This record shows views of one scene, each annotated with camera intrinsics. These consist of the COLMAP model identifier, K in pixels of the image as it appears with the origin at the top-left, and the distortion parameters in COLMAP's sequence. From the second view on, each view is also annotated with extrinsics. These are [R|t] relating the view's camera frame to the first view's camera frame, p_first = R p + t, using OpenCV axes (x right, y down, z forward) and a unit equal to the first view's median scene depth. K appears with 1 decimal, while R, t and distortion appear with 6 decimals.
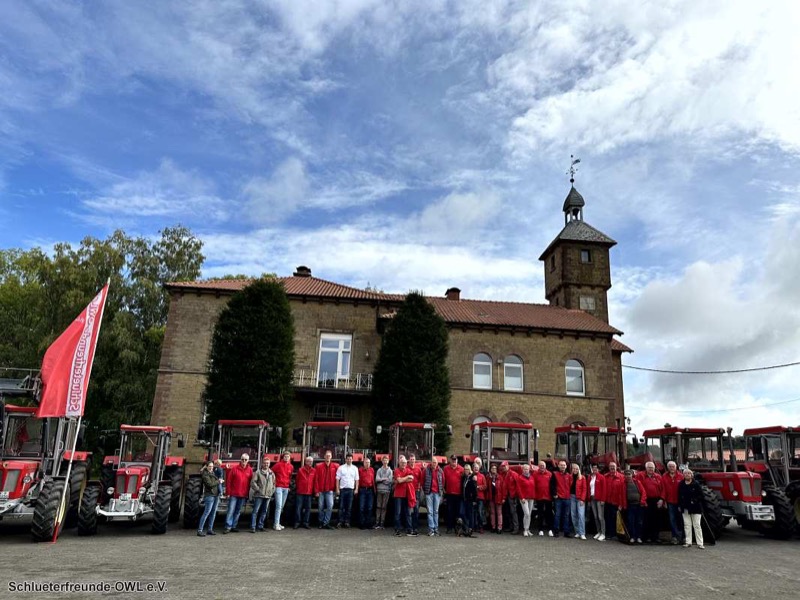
lens RADIAL K [[556.0, 0, 391.0], [0, 556.0, 305.6], [0, 0, 1]] dist [0.013699, -0.001896]
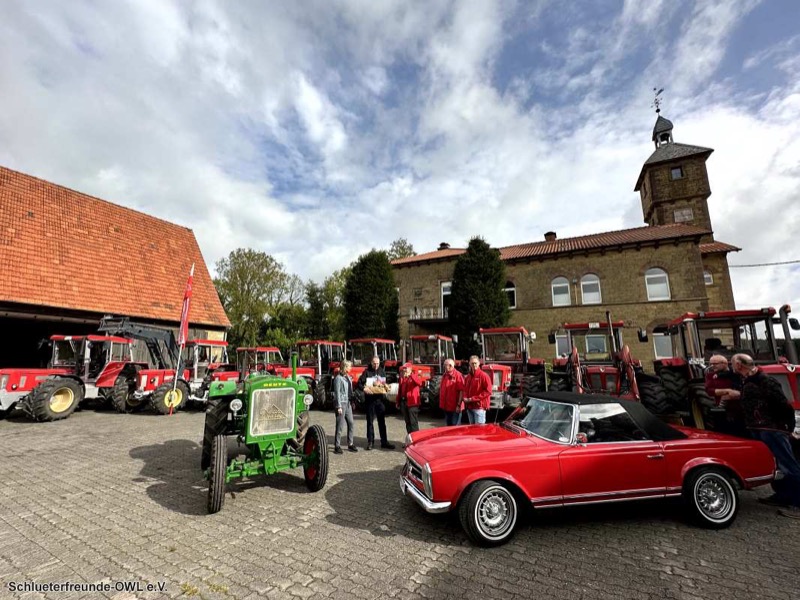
lens RADIAL K [[317.7, 0, 400.4], [0, 317.7, 300.4], [0, 0, 1]] dist [-0.003062, 0.000614]
pose [[0.844460, -0.134327, -0.518502, 0.227758], [0.165556, 0.986099, 0.014167, 0.070757], [0.509391, -0.097804, 0.854959, 0.226657]]
